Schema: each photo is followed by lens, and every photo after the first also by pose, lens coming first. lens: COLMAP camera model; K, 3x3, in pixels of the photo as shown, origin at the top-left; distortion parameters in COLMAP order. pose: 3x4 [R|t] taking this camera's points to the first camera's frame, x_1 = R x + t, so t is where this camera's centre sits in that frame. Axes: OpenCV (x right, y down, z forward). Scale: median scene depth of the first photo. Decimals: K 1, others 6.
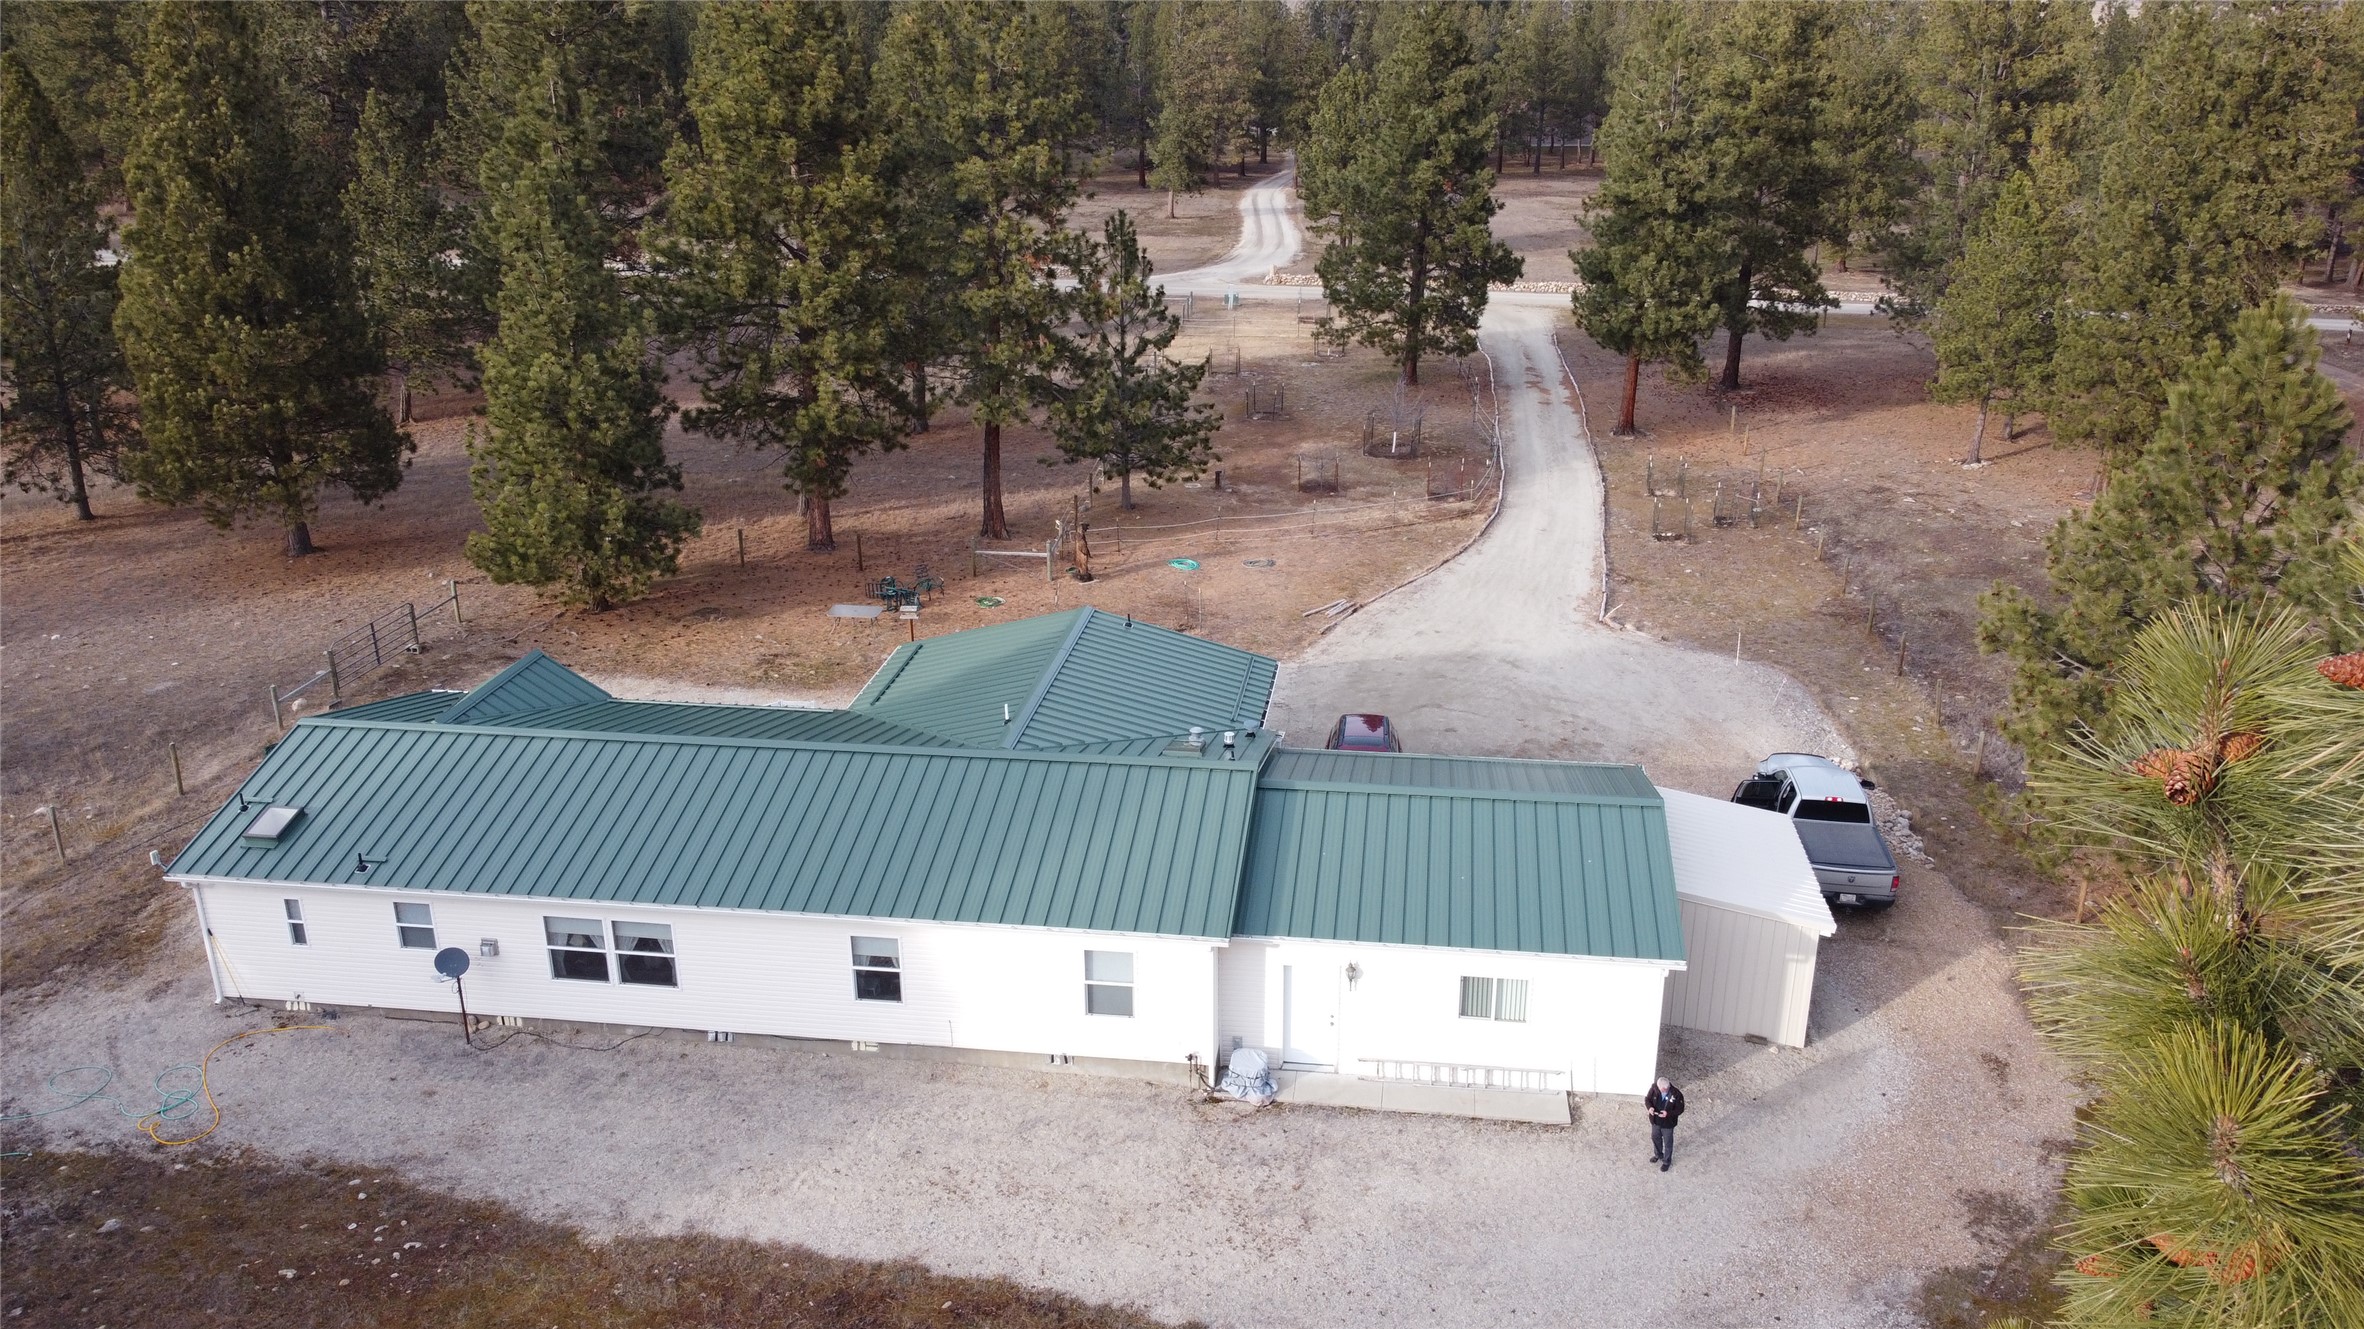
lens RADIAL K [[1789.2, 0, 1184.0], [0, 1789.2, 664.7], [0, 0, 1]] dist [0.003255, -0.010143]
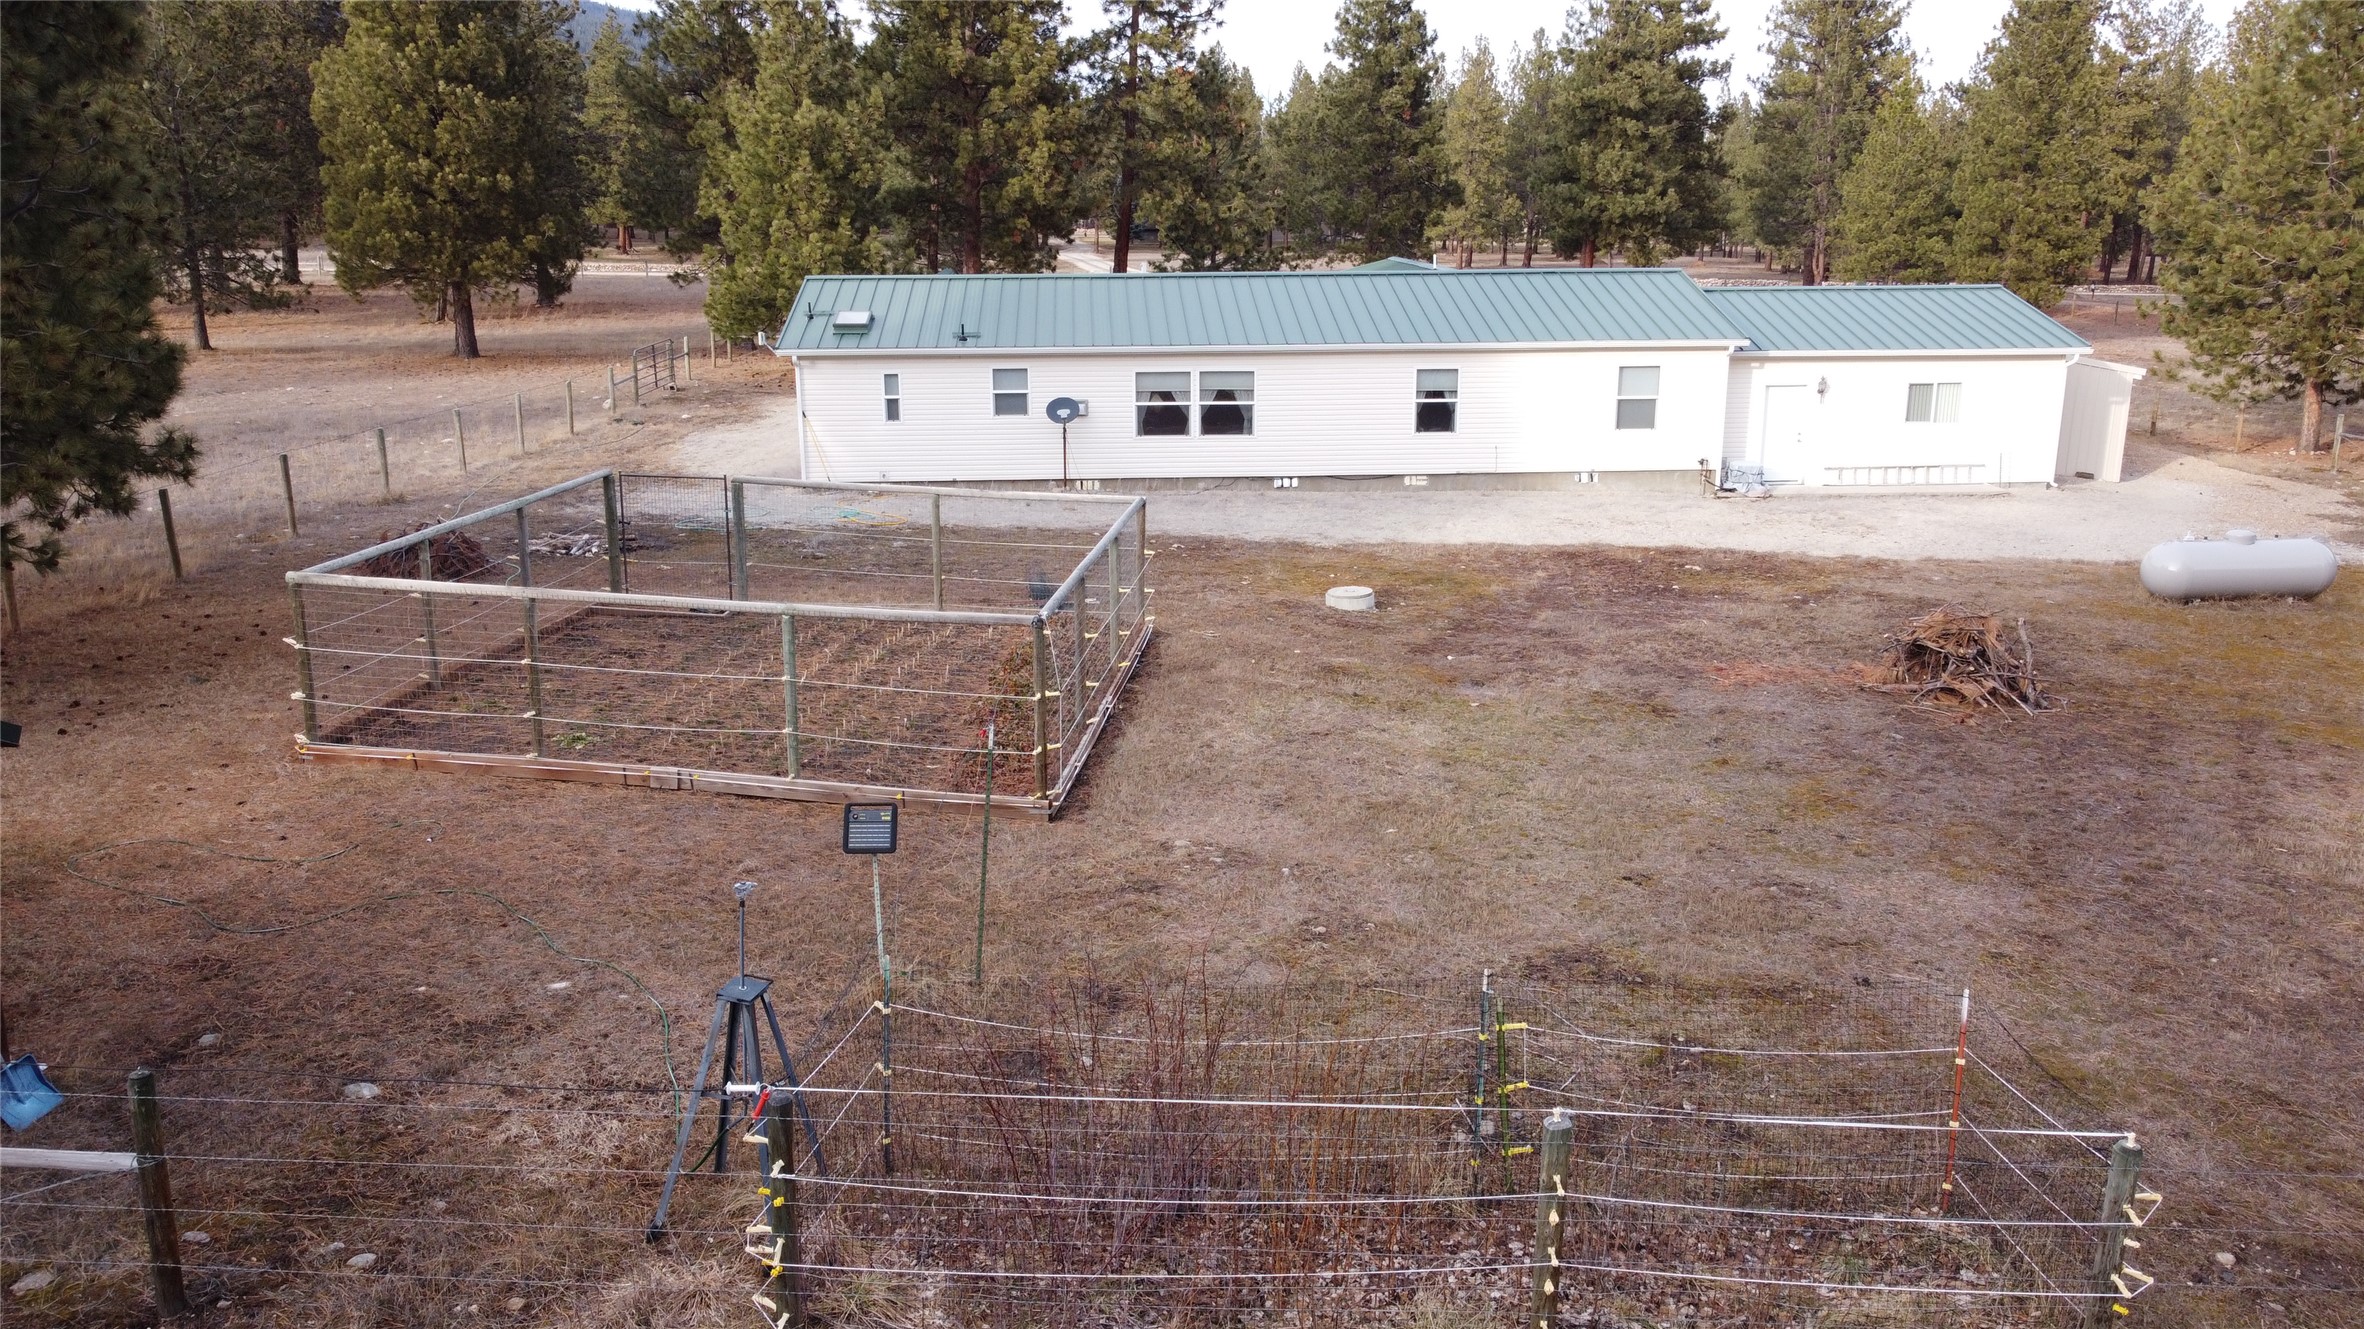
lens RADIAL K [[1789.2, 0, 1187.7], [0, 1789.2, 662.2], [0, 0, 1]] dist [0.003255, -0.010143]
pose [[0.981556, -0.047048, 0.185293, -0.527253], [0.064839, 0.993724, -0.091153, 0.413914], [-0.179842, 0.101486, 0.978447, -0.083528]]
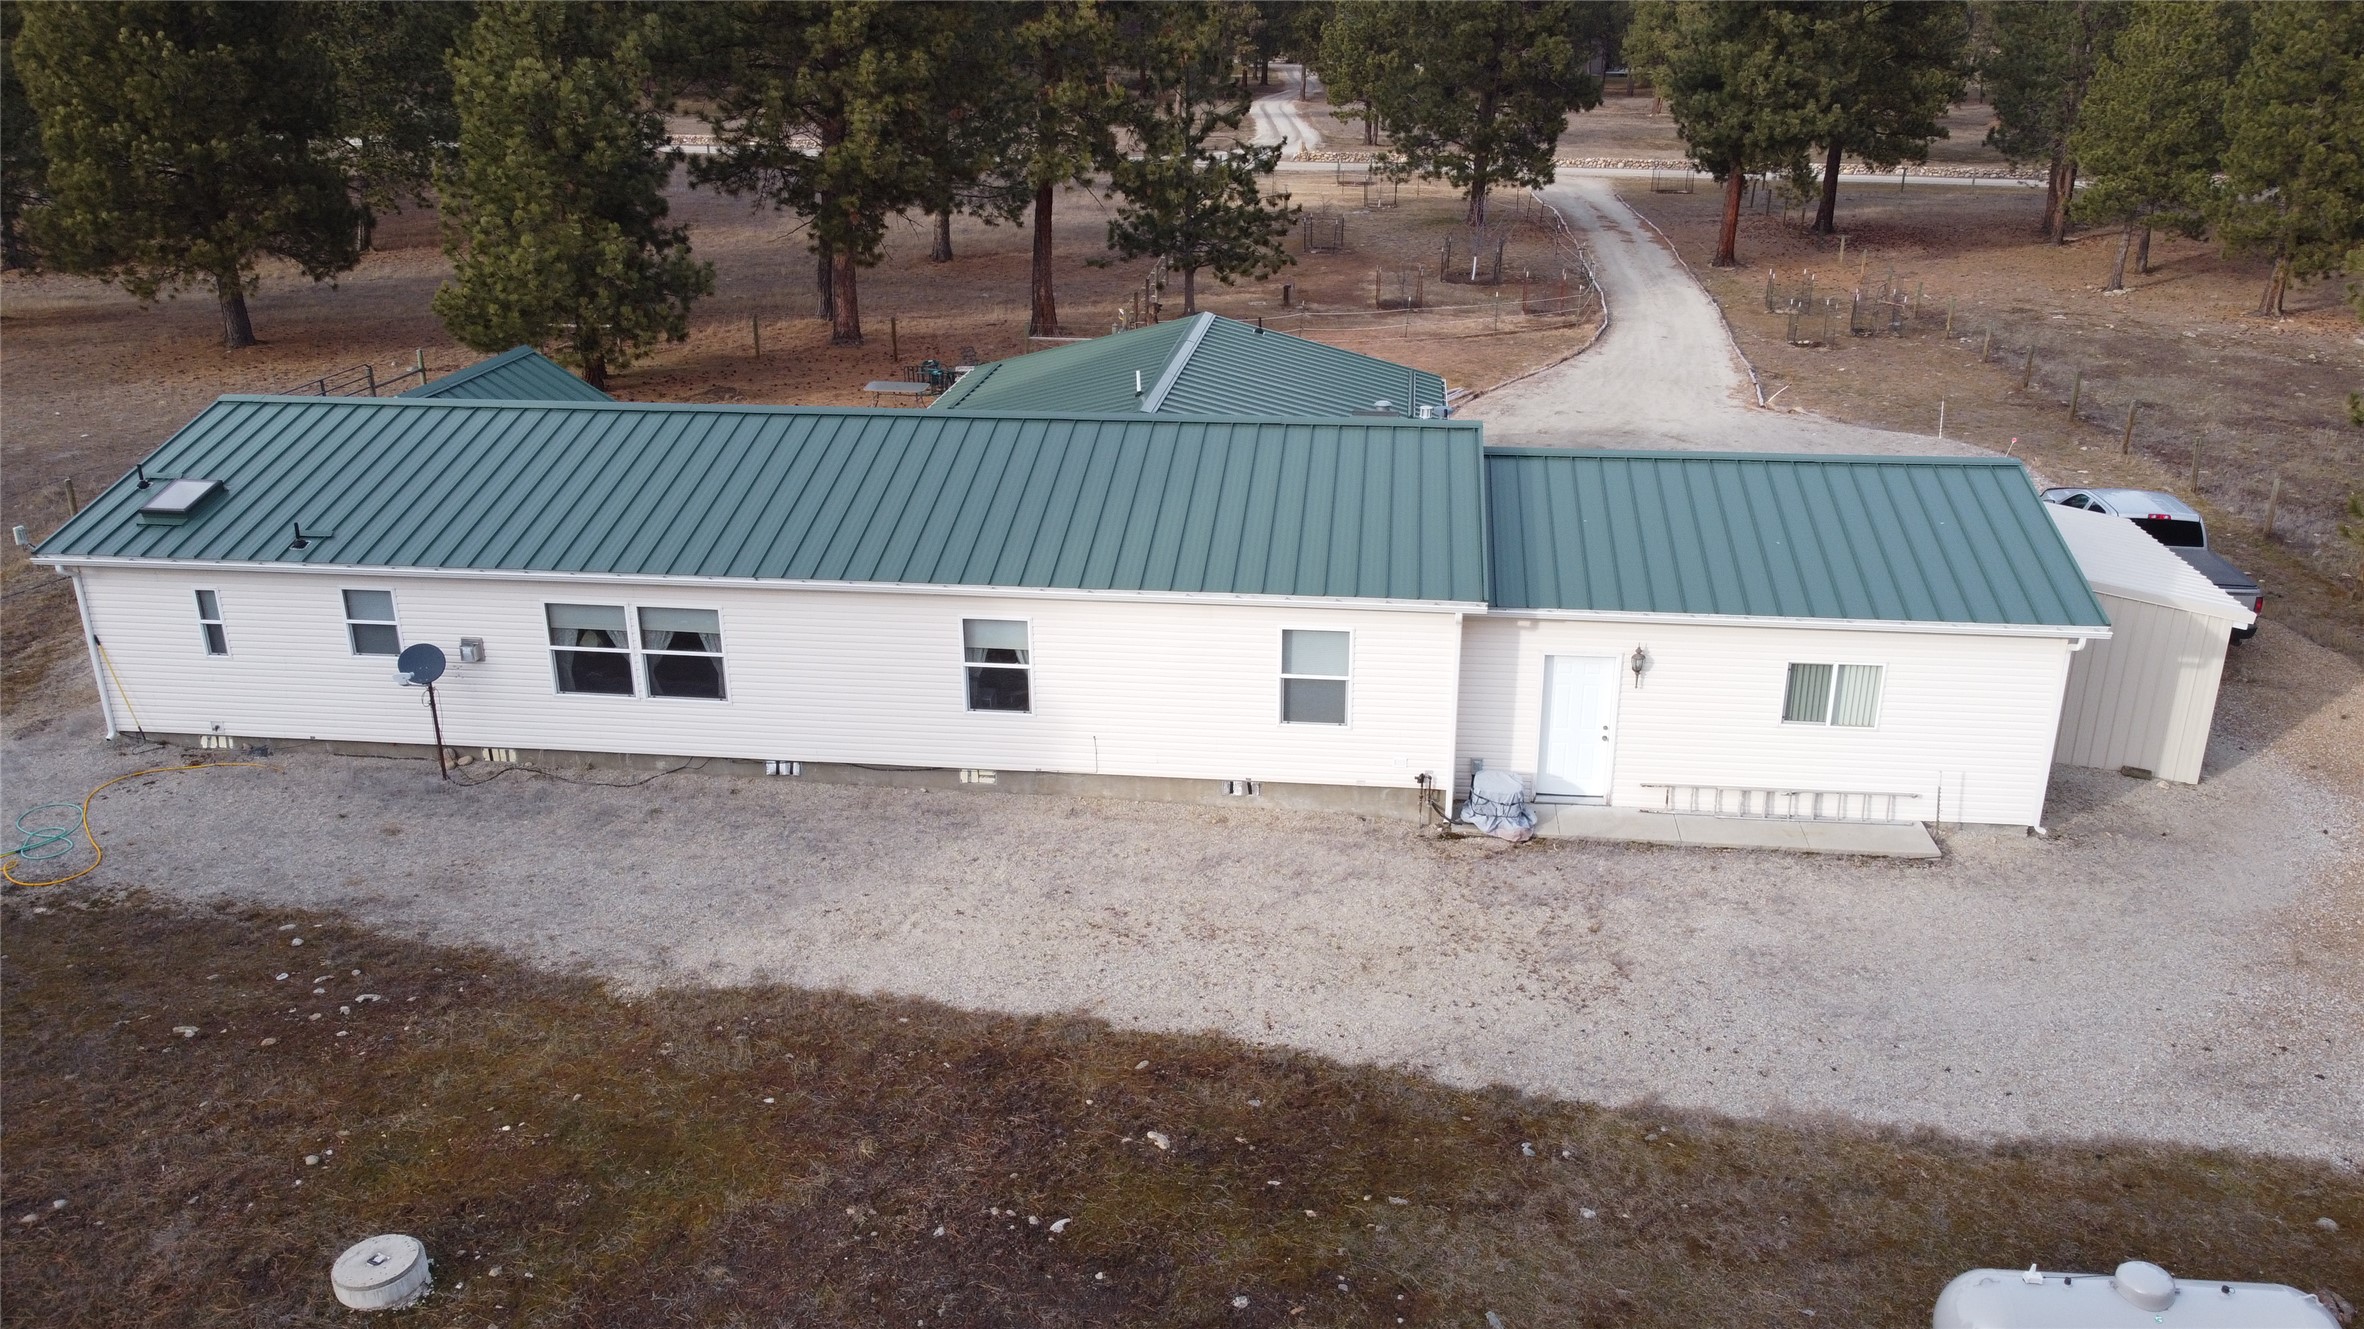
lens RADIAL K [[1789.2, 0, 1184.4], [0, 1789.2, 664.6], [0, 0, 1]] dist [0.003255, -0.010143]
pose [[0.999864, -0.004516, 0.015884, -0.100825], [0.004394, 0.999960, 0.007757, 0.156778], [-0.015919, -0.007687, 0.999844, 0.243671]]
